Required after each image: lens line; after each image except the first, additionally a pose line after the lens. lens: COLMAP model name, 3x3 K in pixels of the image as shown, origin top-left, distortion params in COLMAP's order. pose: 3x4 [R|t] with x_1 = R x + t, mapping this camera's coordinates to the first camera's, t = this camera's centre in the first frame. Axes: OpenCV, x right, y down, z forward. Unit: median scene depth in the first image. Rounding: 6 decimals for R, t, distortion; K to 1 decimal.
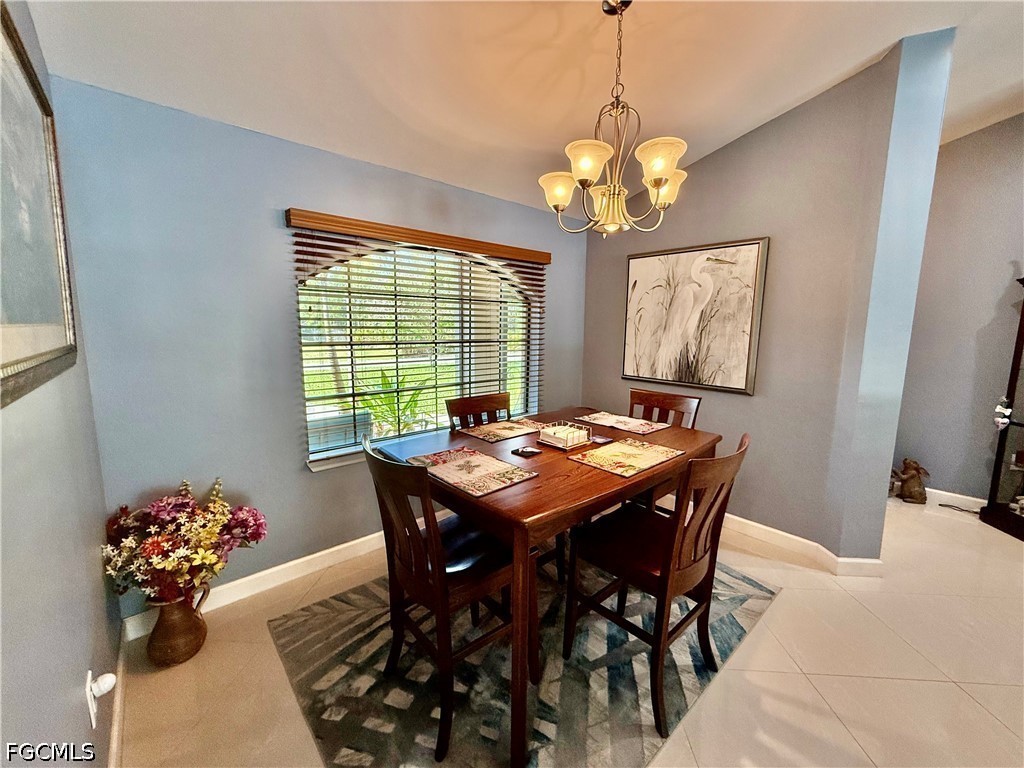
lens RADIAL K [[406.9, 0, 510.8], [0, 406.9, 380.0], [0, 0, 1]] dist [0.001540, -0.000619]
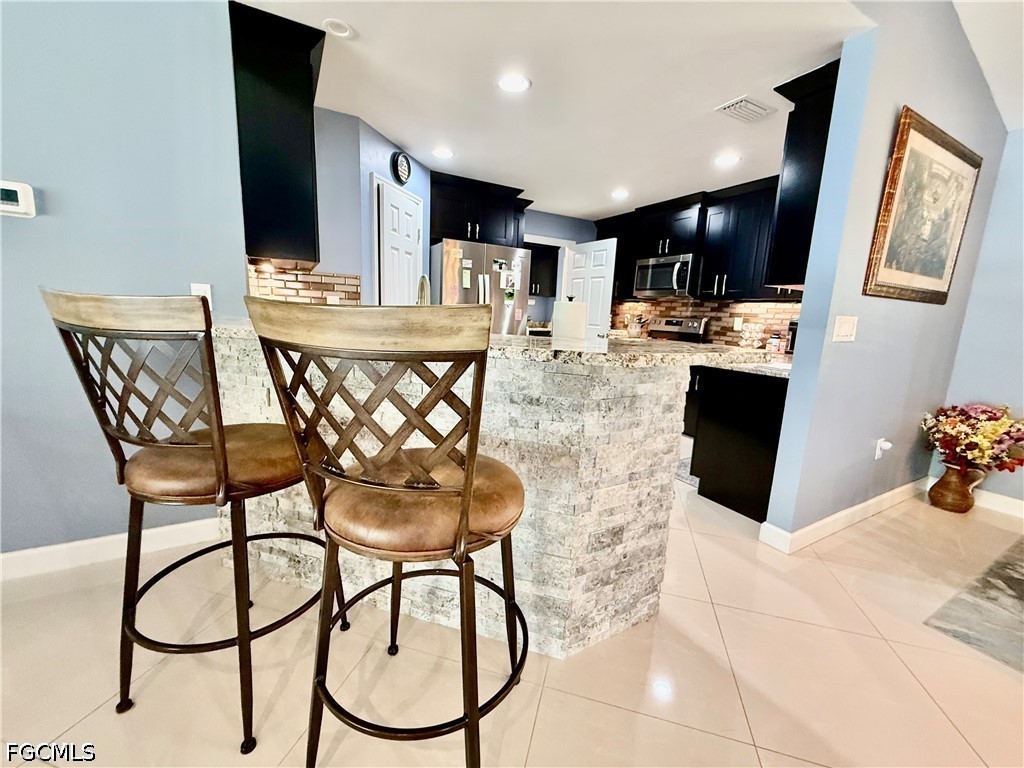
lens RADIAL K [[406.9, 0, 508.8], [0, 406.9, 383.0], [0, 0, 1]] dist [0.001540, -0.000619]
pose [[-0.212003, 0.153281, -0.965174, 0.694538], [-0.176847, 0.965301, 0.192146, 0.176878], [0.961135, 0.211424, -0.177539, -0.290974]]
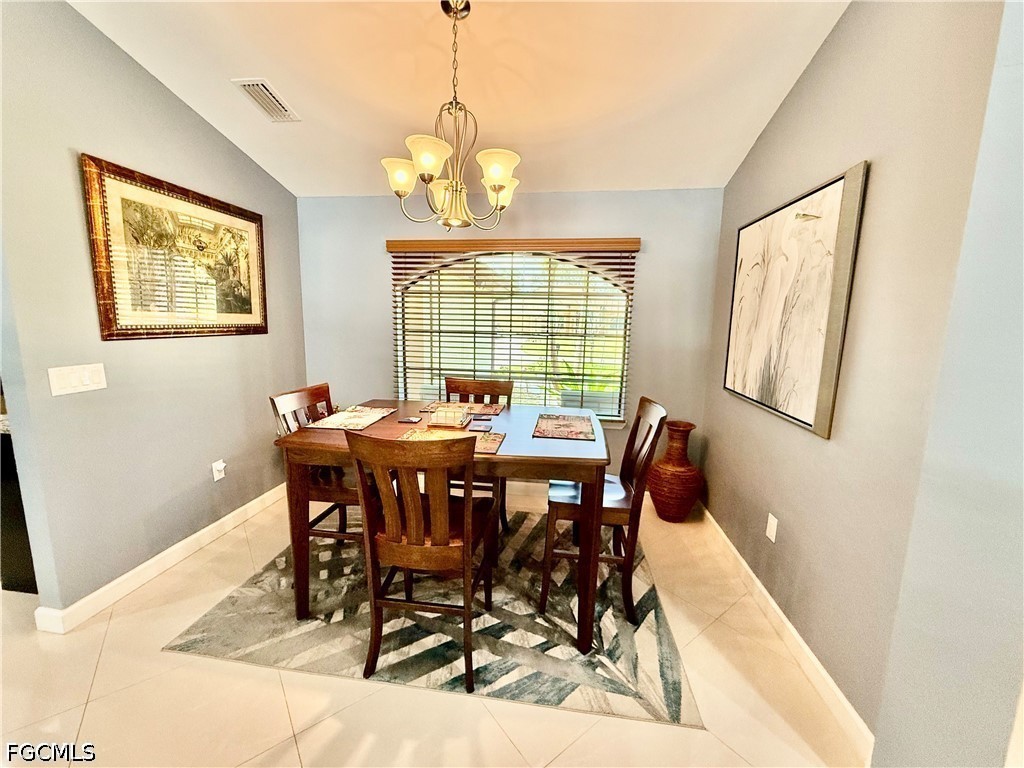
lens RADIAL K [[406.9, 0, 513.6], [0, 406.9, 384.0], [0, 0, 1]] dist [0.001540, -0.000619]
pose [[0.656116, 0.120906, -0.744912, 0.872783], [-0.112654, 0.991714, 0.061739, -0.032589], [0.746204, 0.043410, 0.664300, 0.323669]]
